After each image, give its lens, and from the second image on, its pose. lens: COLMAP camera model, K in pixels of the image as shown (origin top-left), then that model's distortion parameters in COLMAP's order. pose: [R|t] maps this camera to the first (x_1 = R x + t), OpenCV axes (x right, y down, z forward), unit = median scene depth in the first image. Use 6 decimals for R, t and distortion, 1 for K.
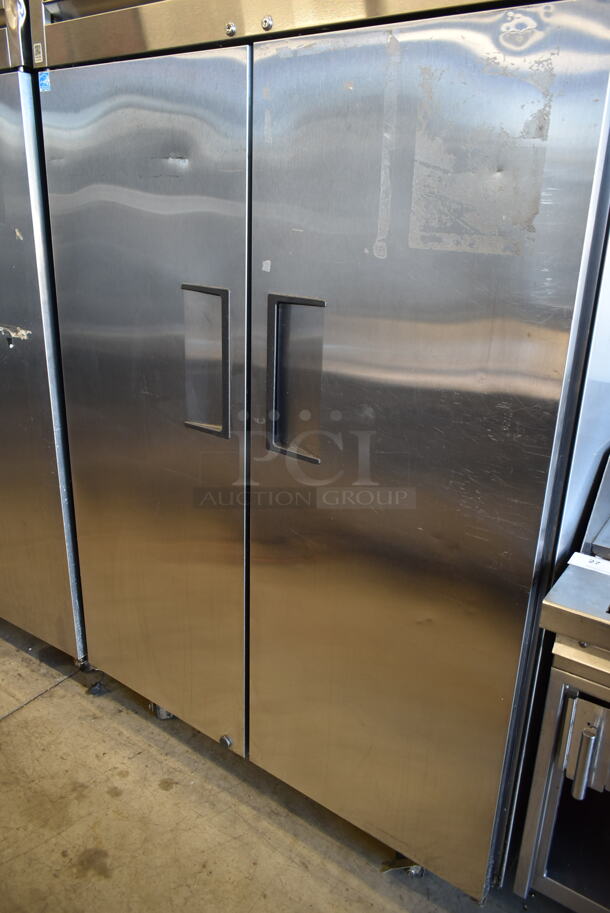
lens RADIAL K [[696.4, 0, 305.9], [0, 696.4, 425.2], [0, 0, 1]] dist [-0.004060, 0.000639]
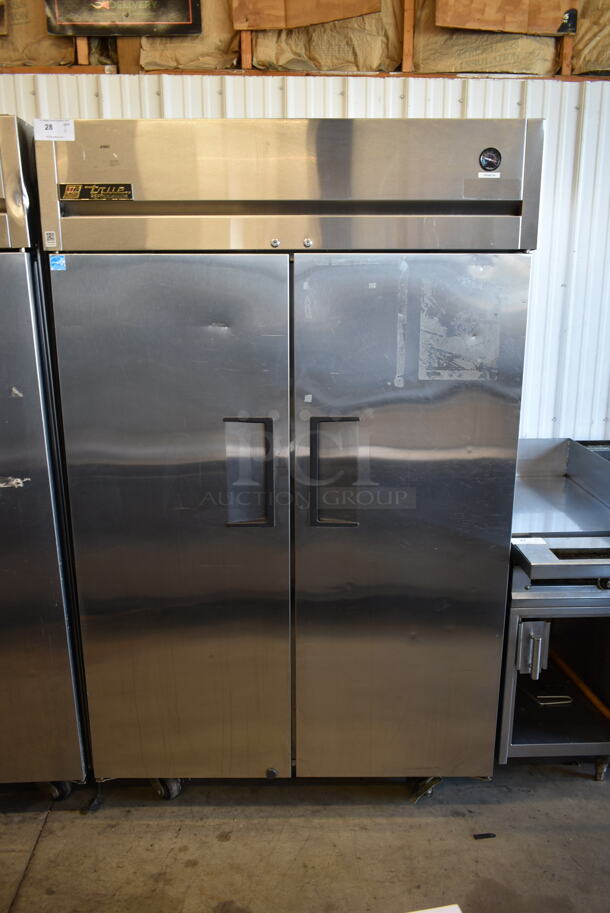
lens RADIAL K [[696.4, 0, 305.9], [0, 696.4, 425.2], [0, 0, 1]] dist [-0.004060, 0.000639]
pose [[0.809439, -0.155193, 0.566324, -0.731751], [0.202359, 0.979088, -0.020923, -0.121032], [-0.551234, 0.131537, 0.823917, -0.142173]]
